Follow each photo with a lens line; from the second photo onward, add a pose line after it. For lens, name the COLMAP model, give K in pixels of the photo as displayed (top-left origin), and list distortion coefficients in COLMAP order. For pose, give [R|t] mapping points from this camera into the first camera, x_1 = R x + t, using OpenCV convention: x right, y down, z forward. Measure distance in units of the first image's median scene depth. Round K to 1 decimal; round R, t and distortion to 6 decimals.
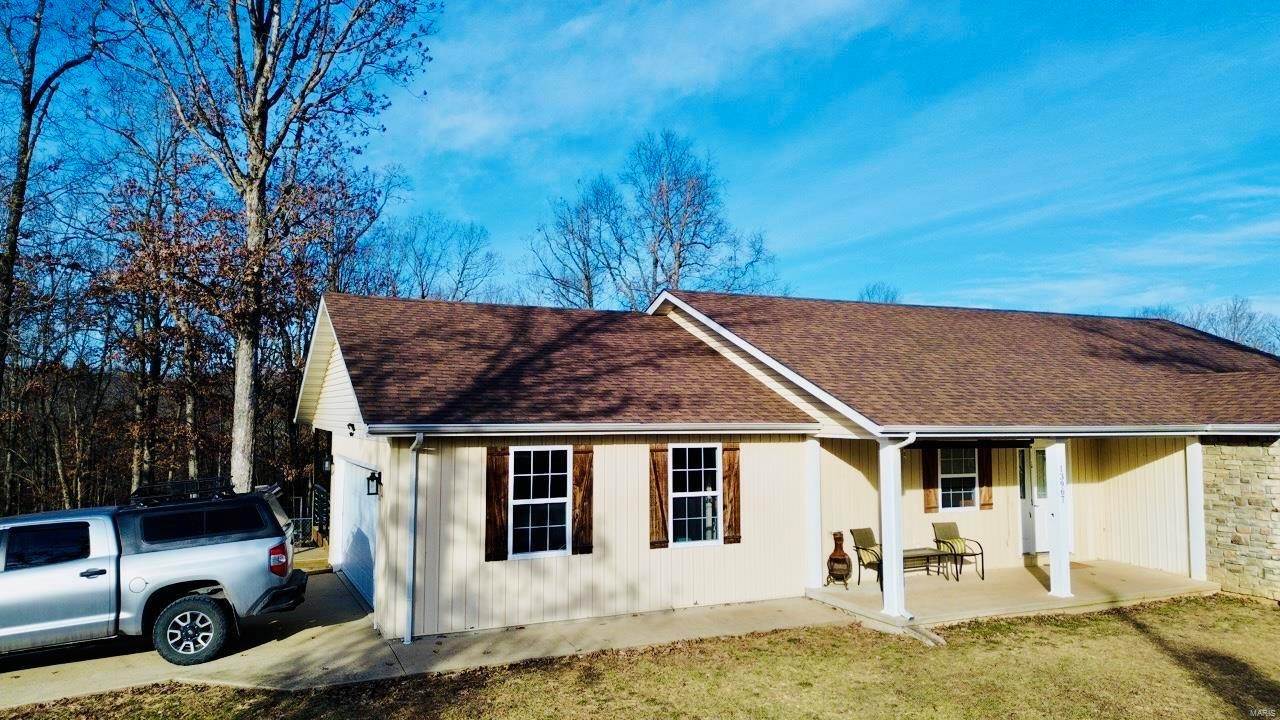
lens RADIAL K [[901.9, 0, 640.0], [0, 901.9, 360.0], [0, 0, 1]] dist [0.103763, -0.105551]
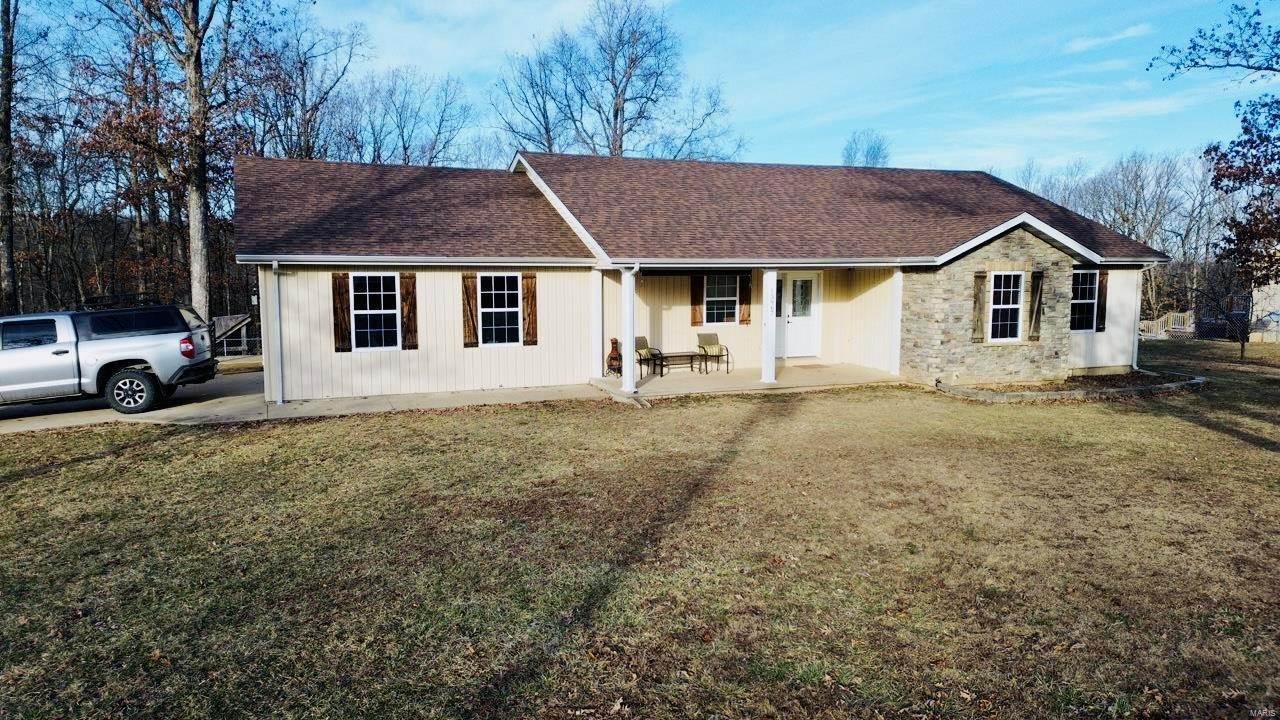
lens RADIAL K [[901.9, 0, 640.0], [0, 901.9, 360.0], [0, 0, 1]] dist [0.103763, -0.105551]
pose [[0.999244, 0.003774, -0.038701, 0.334935], [0.002700, 0.986139, 0.165899, -0.003615], [0.038791, -0.165878, 0.985383, -0.366811]]
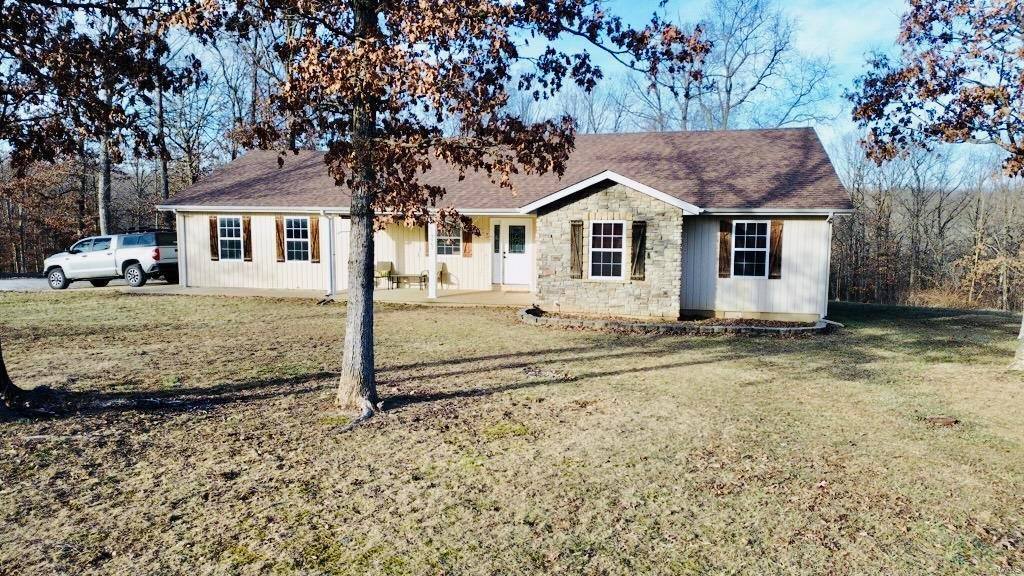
lens RADIAL K [[725.5, 0, 510.3], [0, 725.5, 286.1], [0, 0, 1]] dist [0.084657, -0.100311]
pose [[0.777935, 0.066900, -0.624774, 1.630670], [0.035972, 0.987943, 0.150579, 0.009952], [0.627315, -0.139615, 0.766149, -0.061570]]
